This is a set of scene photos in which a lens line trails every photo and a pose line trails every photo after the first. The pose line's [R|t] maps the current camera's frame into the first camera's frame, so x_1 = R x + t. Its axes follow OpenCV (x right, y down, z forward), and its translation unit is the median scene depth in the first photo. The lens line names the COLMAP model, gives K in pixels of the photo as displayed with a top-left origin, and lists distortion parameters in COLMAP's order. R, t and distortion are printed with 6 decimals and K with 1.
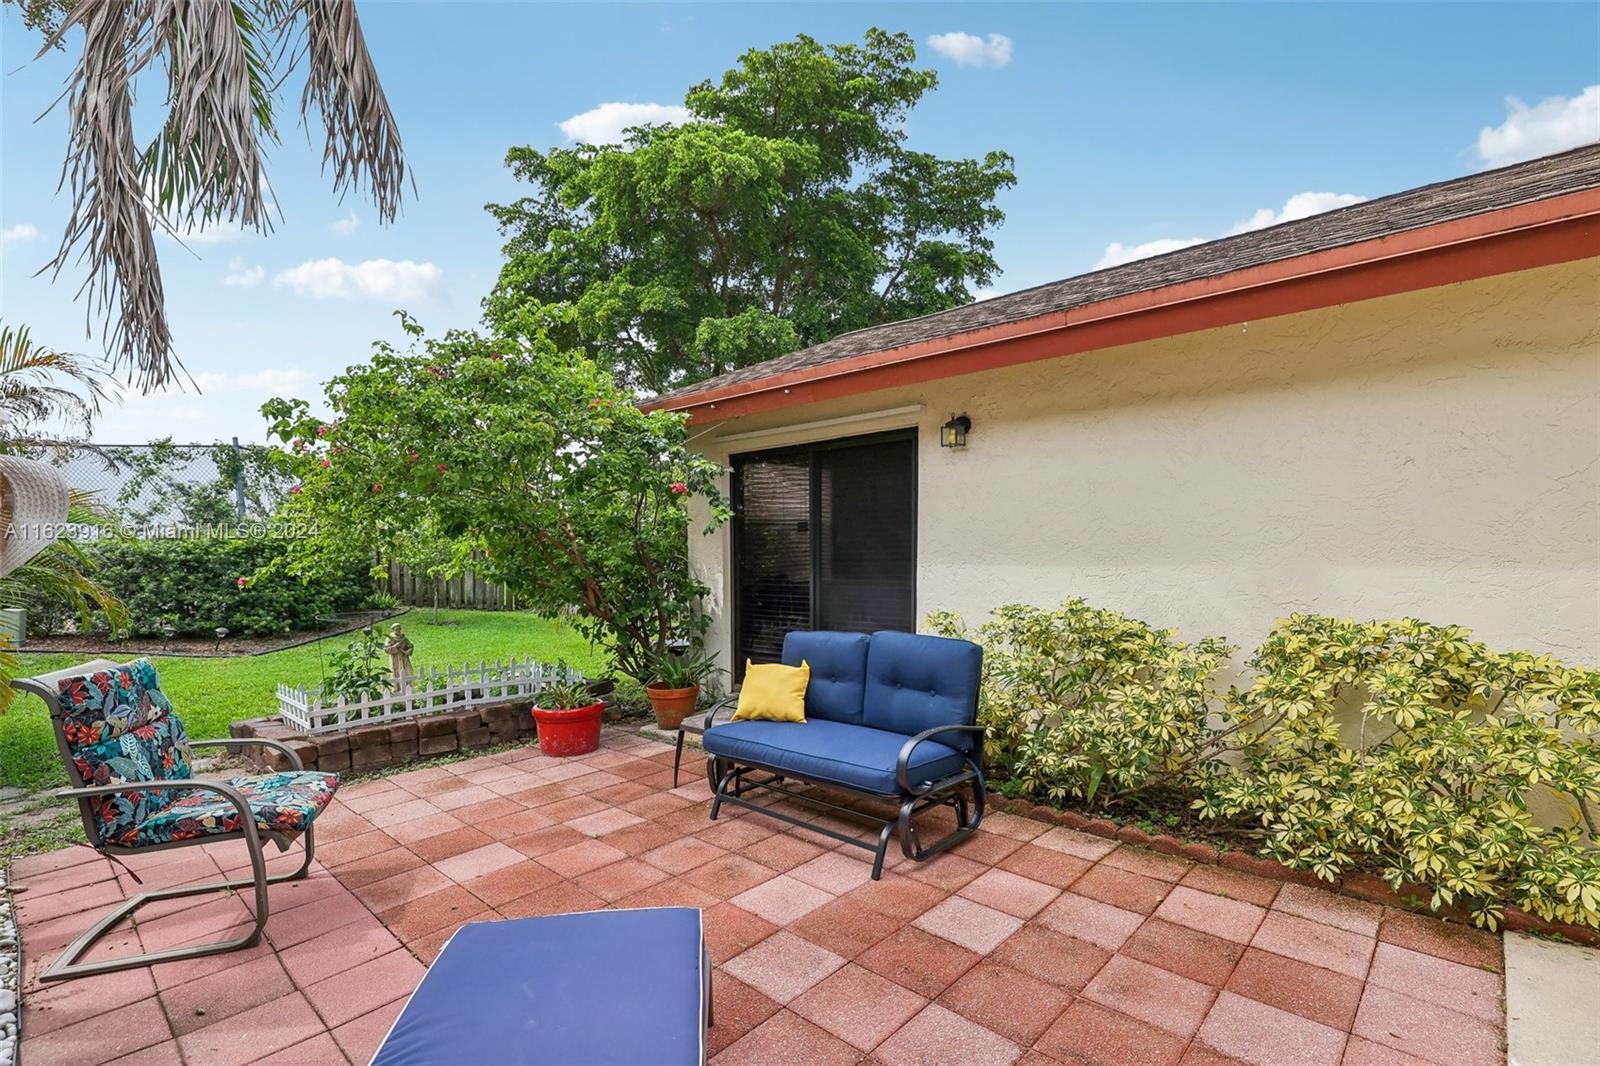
lens RADIAL K [[686.5, 0, 793.2], [0, 686.5, 530.0], [0, 0, 1]] dist [0.000315, -0.000085]
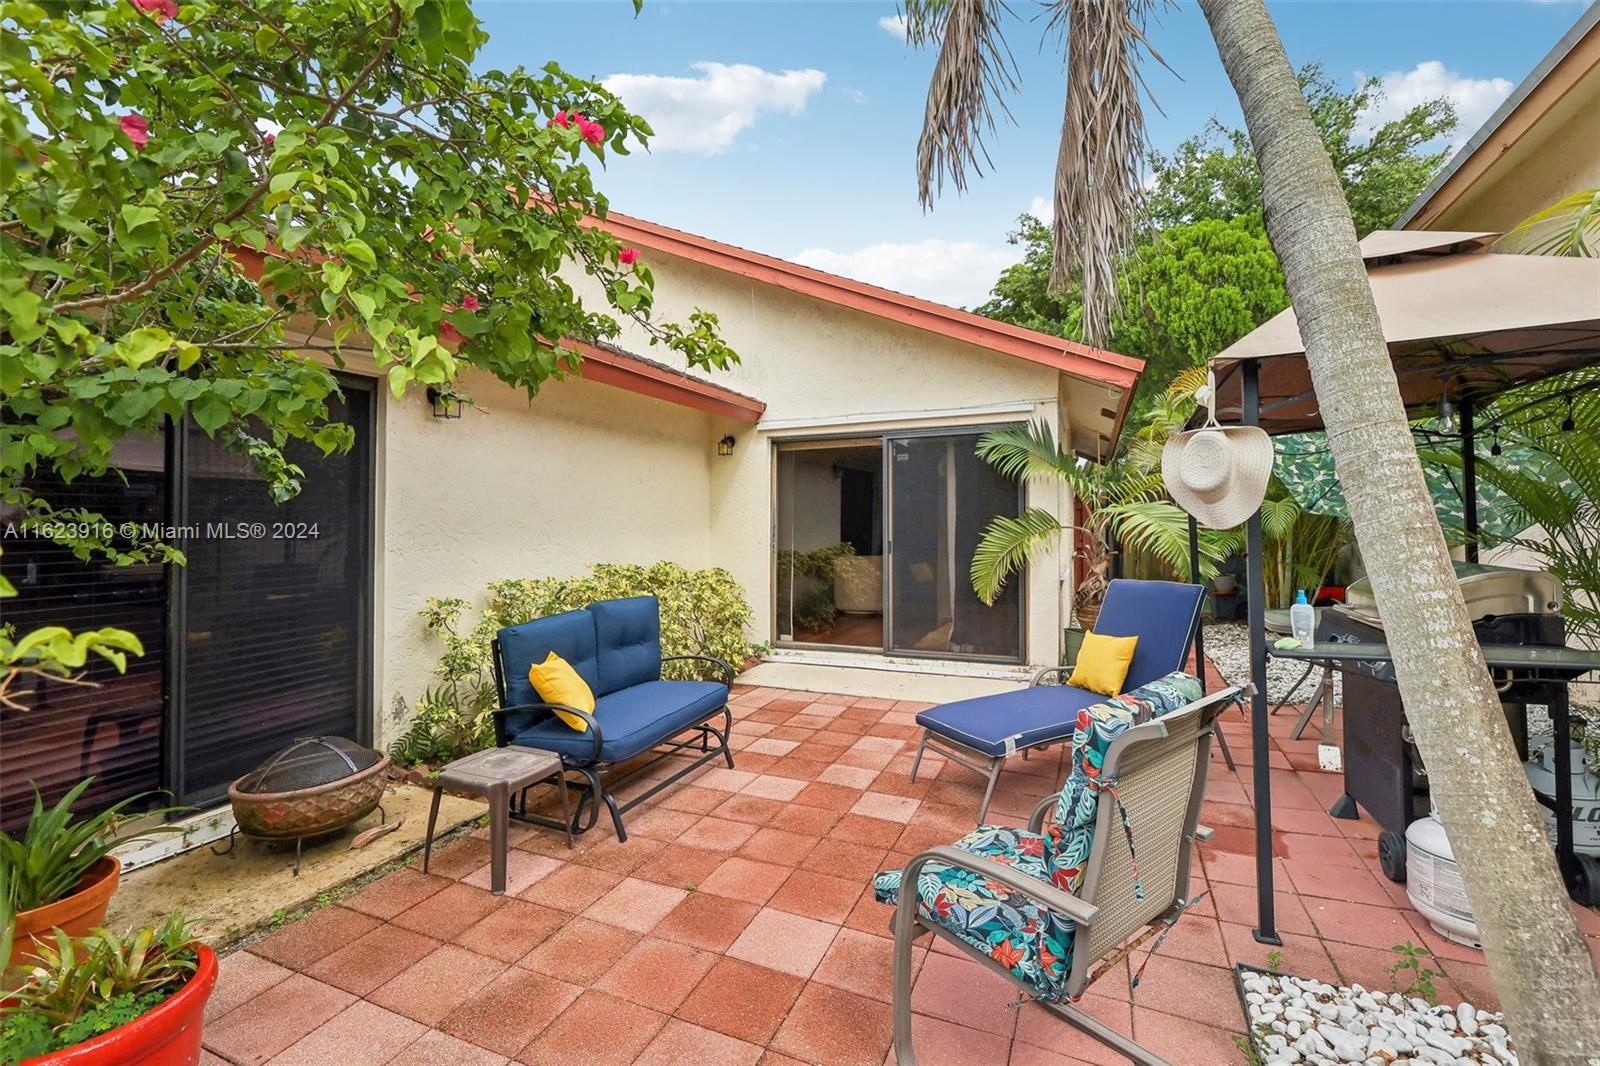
lens RADIAL K [[740.2, 0, 804.6], [0, 740.2, 517.0], [0, 0, 1]] dist [0.000939, 0.000046]
pose [[-0.322363, 0.019719, 0.946411, -1.179755], [-0.005101, 0.999732, -0.022568, 0.039326], [-0.946602, -0.012103, -0.322177, 1.193241]]
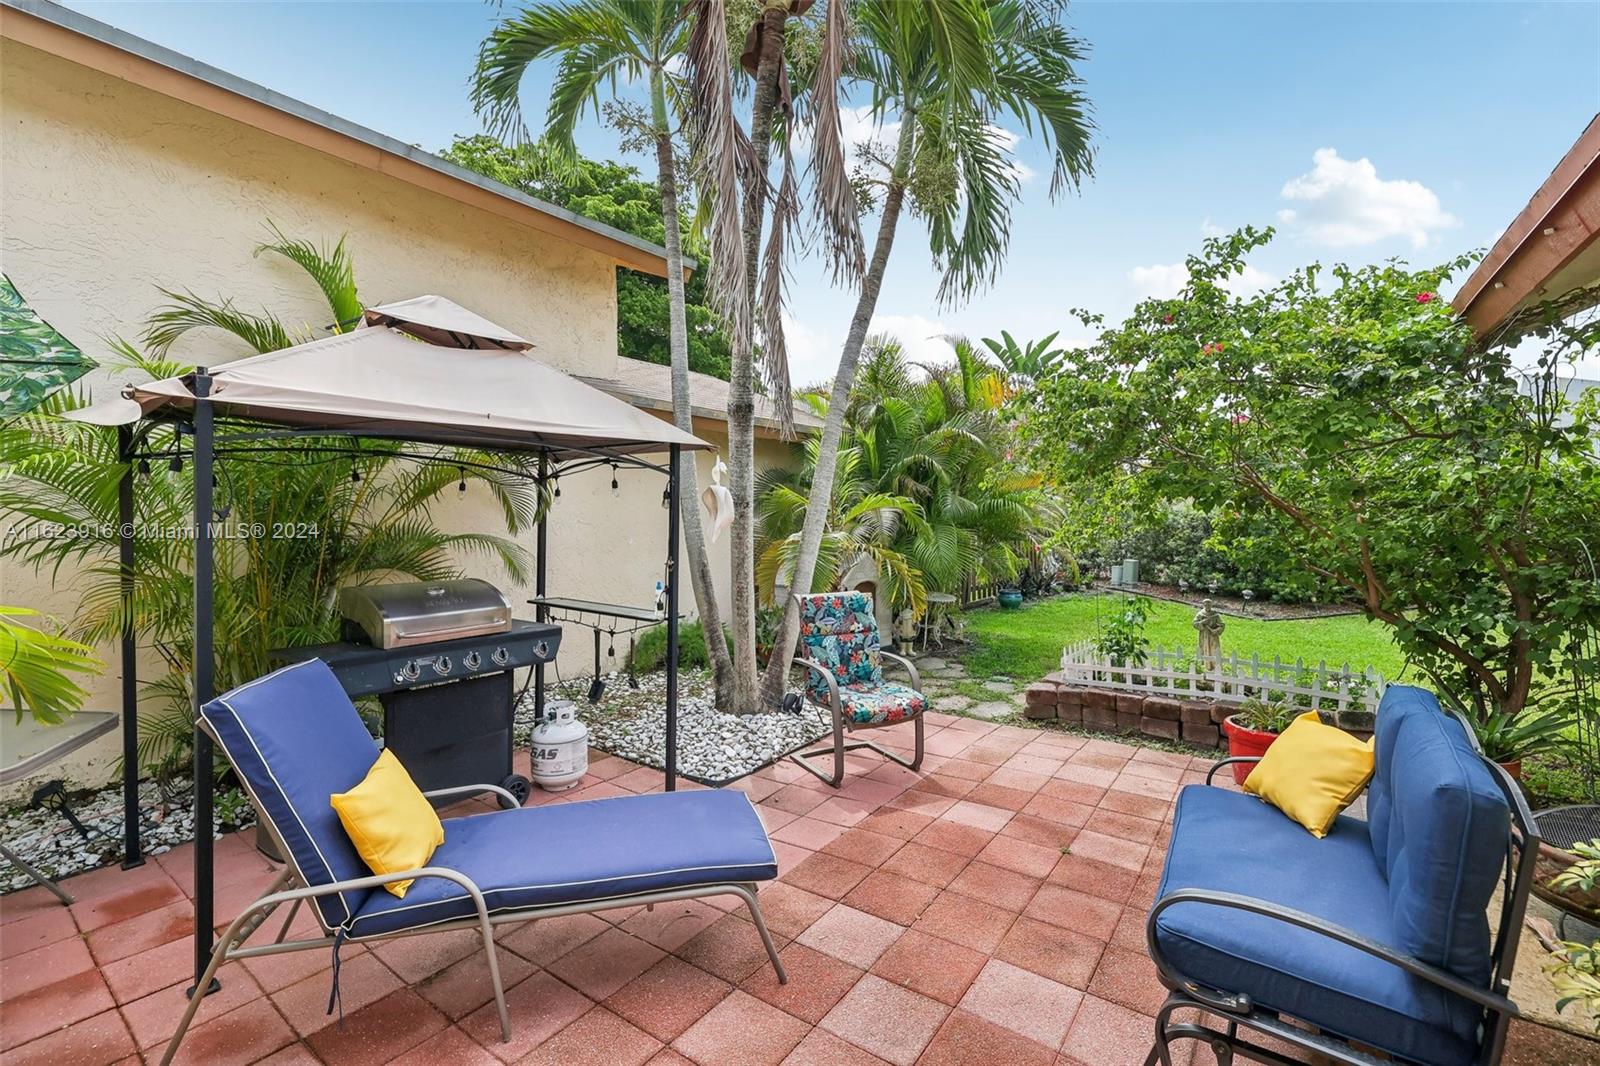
lens RADIAL K [[740.2, 0, 804.6], [0, 740.2, 517.0], [0, 0, 1]] dist [0.000939, 0.000046]
pose [[0.138752, 0.006502, -0.990306, 0.636421], [0.030875, 0.999464, 0.010889, -0.008509], [0.989846, -0.032087, 0.138477, 0.562443]]
